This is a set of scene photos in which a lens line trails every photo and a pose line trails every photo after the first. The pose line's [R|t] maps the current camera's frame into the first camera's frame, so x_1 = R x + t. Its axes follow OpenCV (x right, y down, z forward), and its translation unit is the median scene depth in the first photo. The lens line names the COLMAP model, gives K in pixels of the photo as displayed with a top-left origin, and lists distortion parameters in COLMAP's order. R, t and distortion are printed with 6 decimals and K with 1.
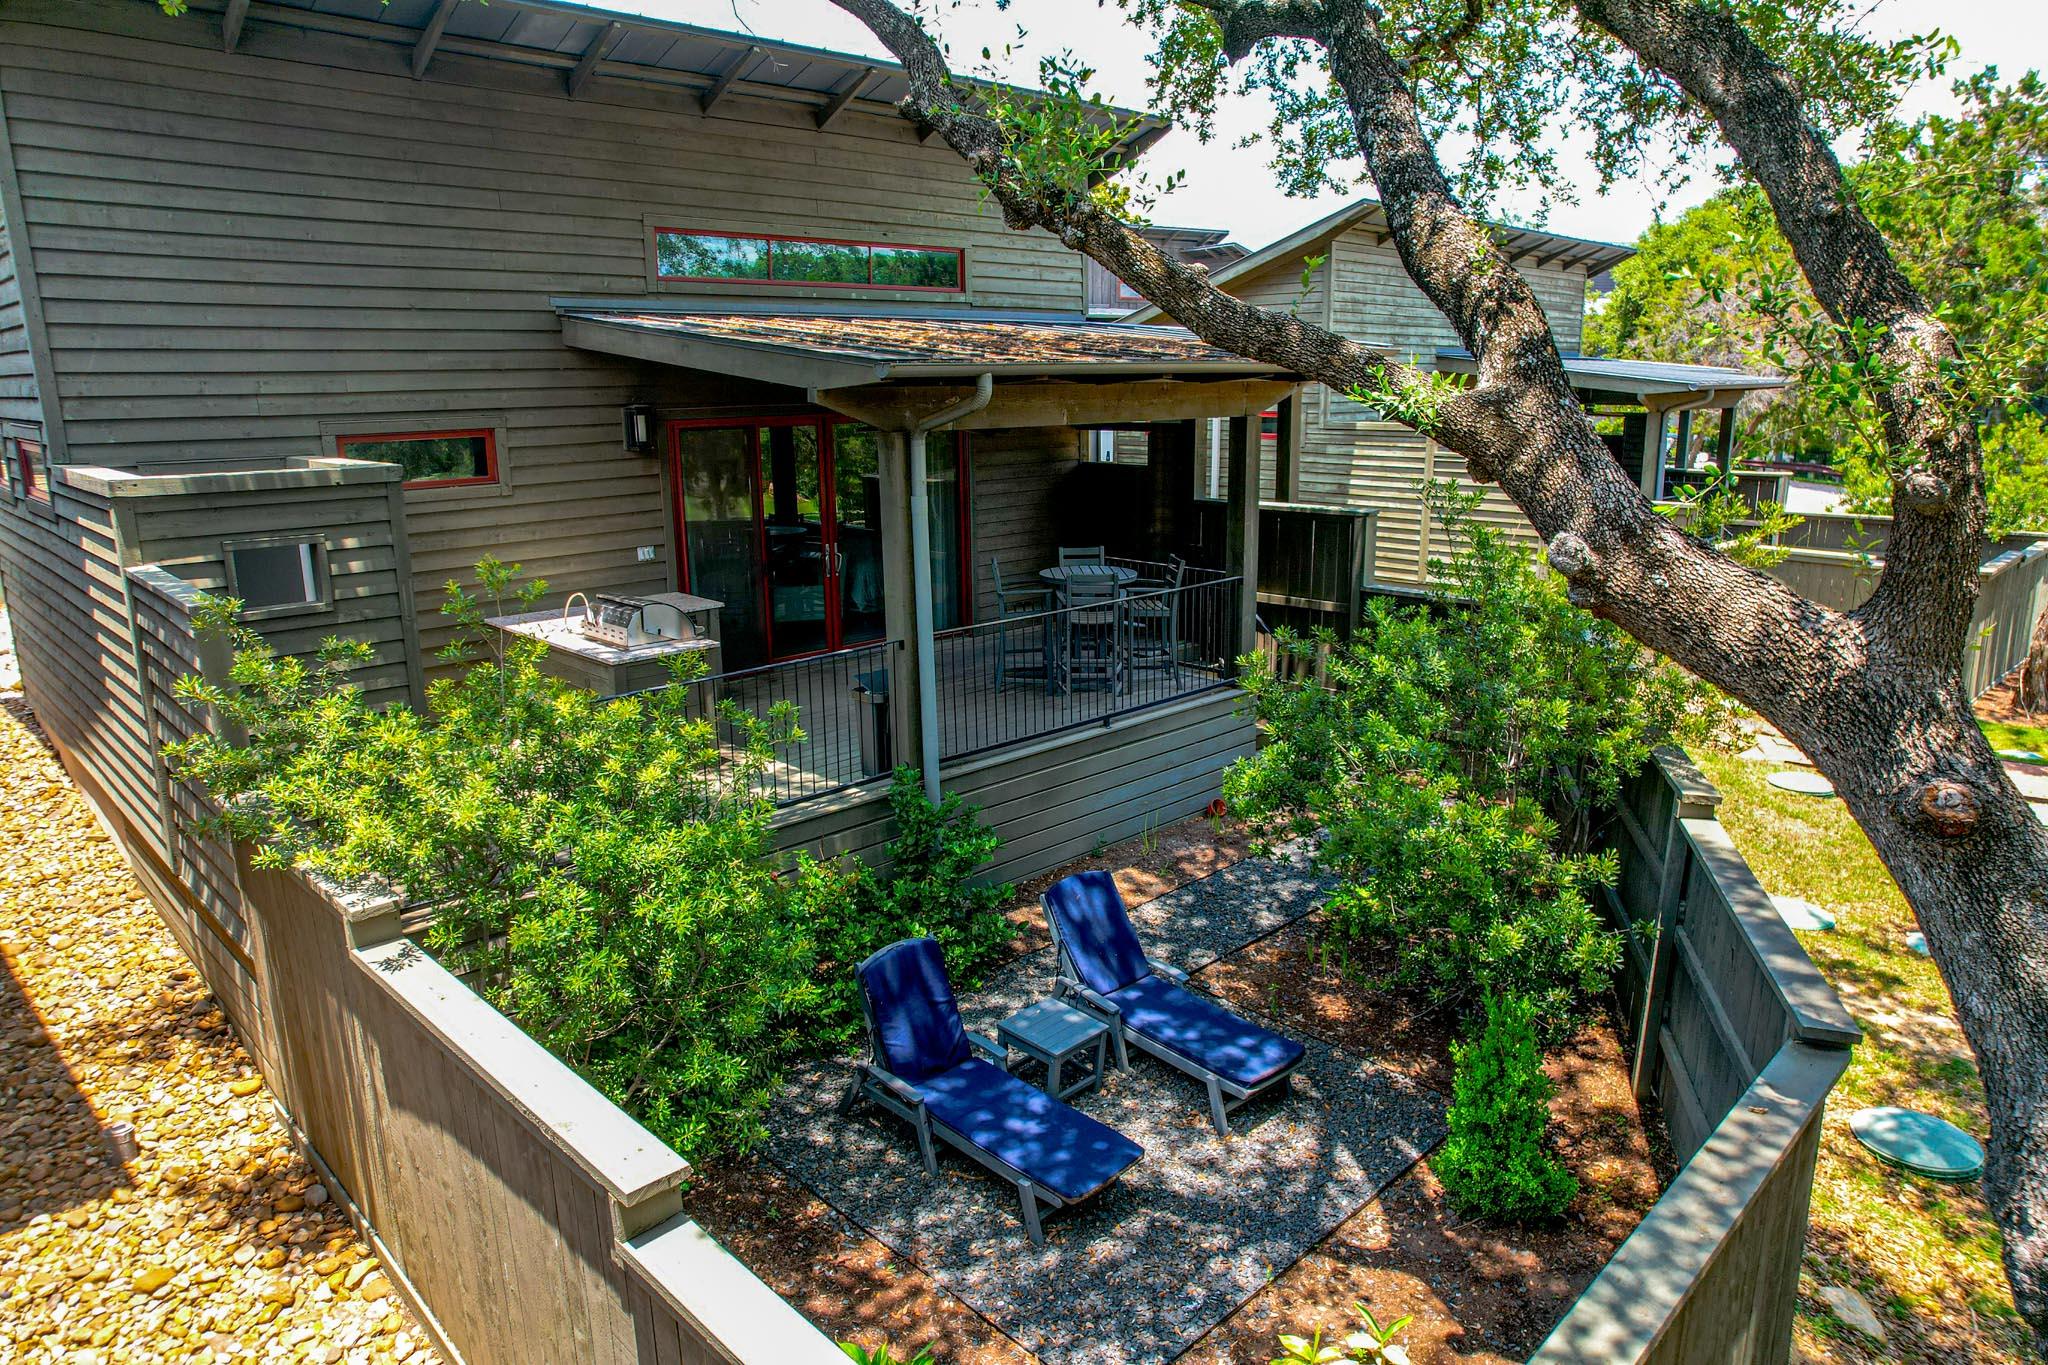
lens RADIAL K [[1296.7, 0, 1028.5], [0, 1296.7, 683.2], [0, 0, 1]] dist [-0.019968, 0.020594]
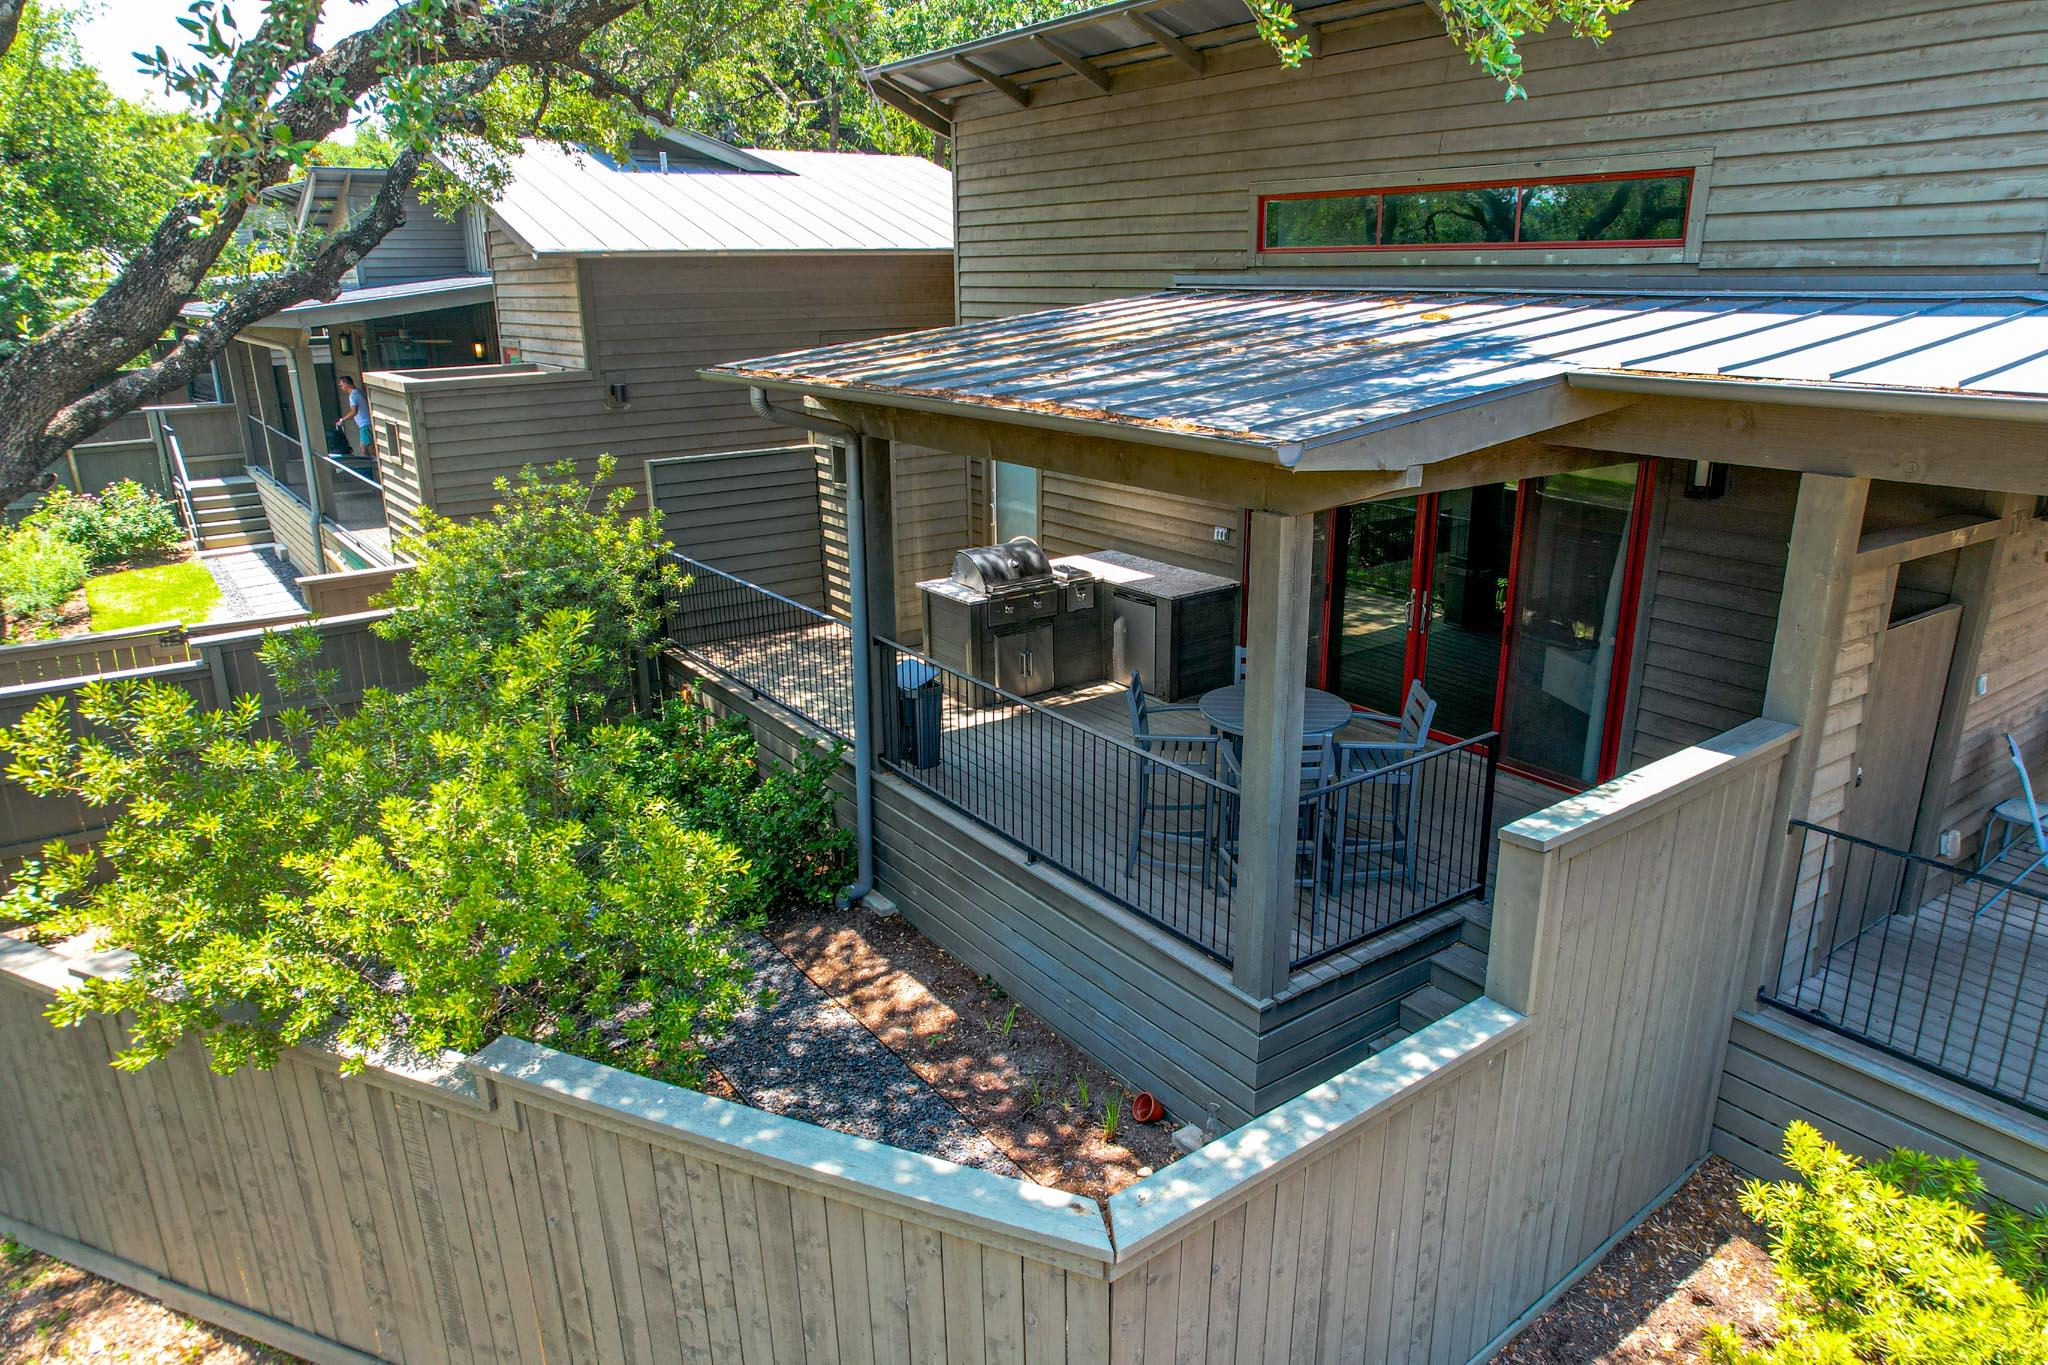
lens RADIAL K [[1296.7, 0, 1022.6], [0, 1296.7, 696.6], [0, 0, 1]] dist [-0.019968, 0.020594]
pose [[-0.137726, 0.330715, -0.933627, 0.759555], [-0.211096, 0.911152, 0.353895, -0.333856], [0.967714, 0.245825, -0.055677, 1.024154]]
